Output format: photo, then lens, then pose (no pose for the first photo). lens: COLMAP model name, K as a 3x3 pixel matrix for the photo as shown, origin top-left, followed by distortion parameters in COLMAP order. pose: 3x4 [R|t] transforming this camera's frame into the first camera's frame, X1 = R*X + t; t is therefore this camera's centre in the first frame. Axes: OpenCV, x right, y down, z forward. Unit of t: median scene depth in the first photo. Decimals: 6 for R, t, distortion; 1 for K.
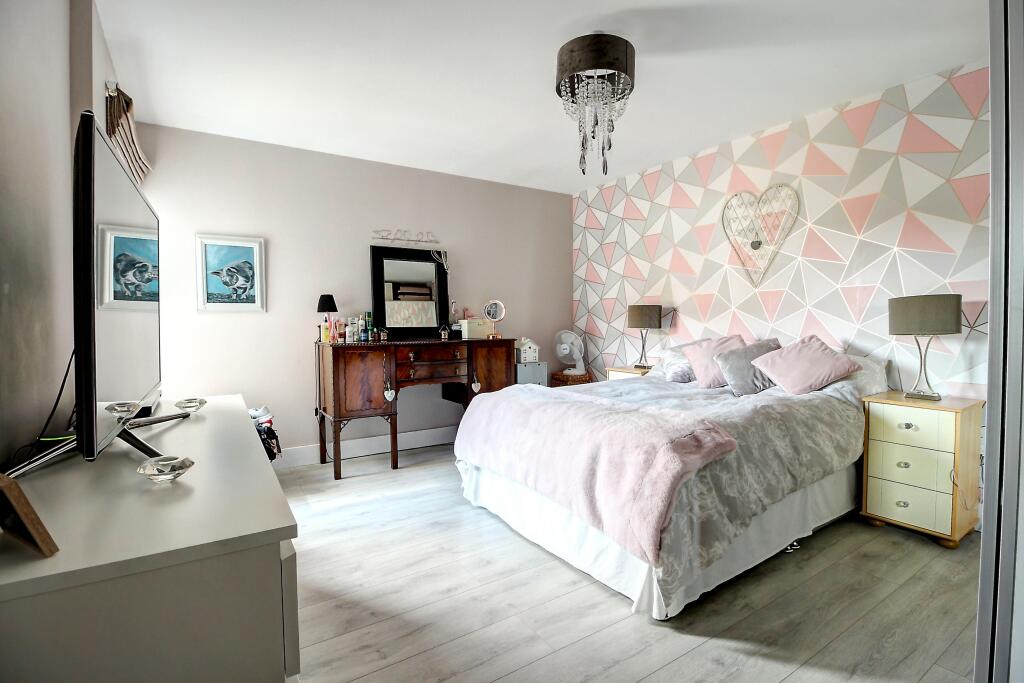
lens RADIAL K [[486.9, 0, 517.6], [0, 486.9, 333.6], [0, 0, 1]] dist [0.002859, -0.000058]
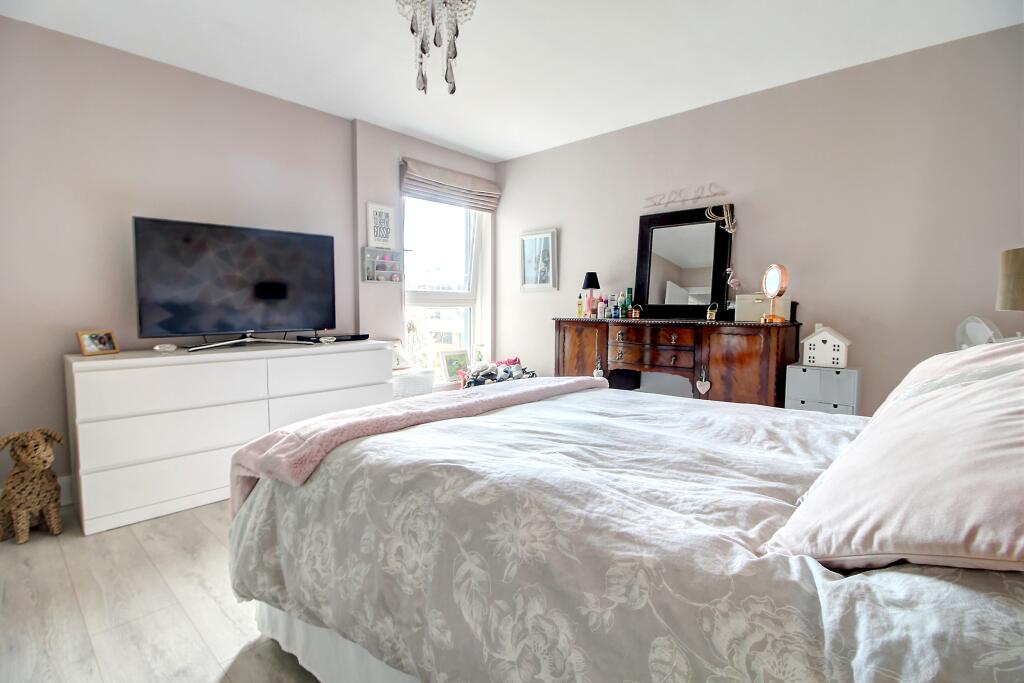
lens RADIAL K [[486.9, 0, 517.6], [0, 486.9, 333.6], [0, 0, 1]] dist [0.002859, -0.000058]
pose [[0.253018, 0.063867, -0.965351, 0.800890], [-0.029722, 0.997861, 0.058228, -0.006350], [0.967005, 0.013960, 0.254375, 0.787919]]
